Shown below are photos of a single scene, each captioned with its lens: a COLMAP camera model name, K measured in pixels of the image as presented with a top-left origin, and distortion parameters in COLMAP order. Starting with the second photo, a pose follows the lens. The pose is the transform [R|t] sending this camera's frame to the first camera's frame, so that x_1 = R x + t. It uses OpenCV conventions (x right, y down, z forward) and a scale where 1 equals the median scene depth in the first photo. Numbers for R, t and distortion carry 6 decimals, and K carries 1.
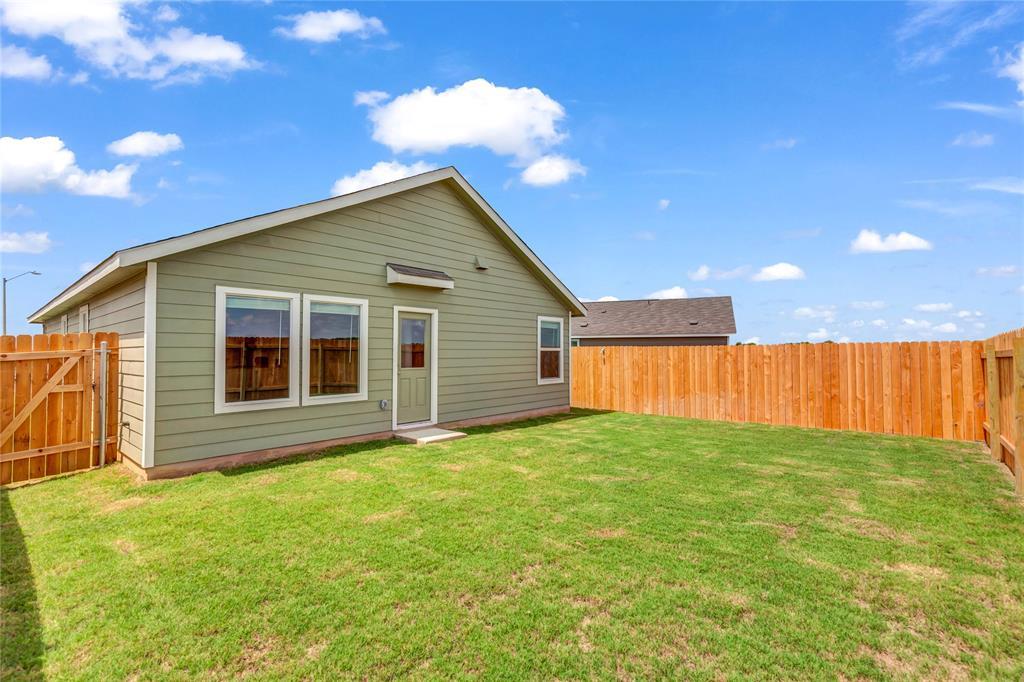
lens RADIAL K [[460.8, 0, 504.5], [0, 460.8, 341.8], [0, 0, 1]] dist [0.004079, 0.000933]
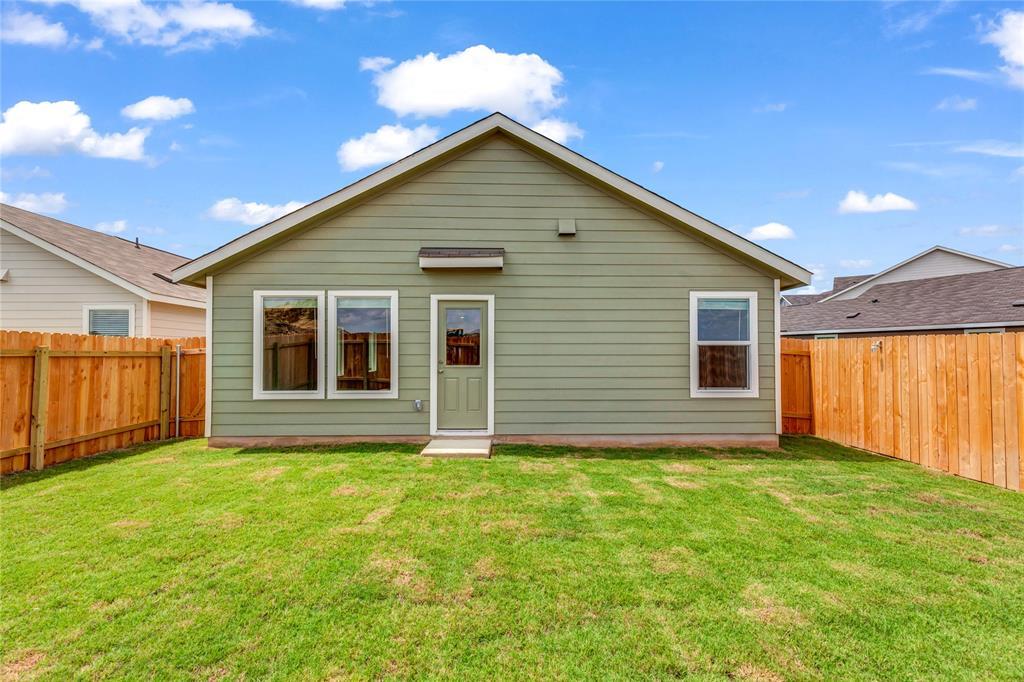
lens RADIAL K [[460.8, 0, 511.2], [0, 460.8, 338.7], [0, 0, 1]] dist [0.004079, 0.000933]
pose [[0.687161, -0.009850, -0.726438, 0.509992], [0.015353, 0.999882, 0.000965, 0.007902], [0.726343, -0.011816, 0.687231, 0.503439]]
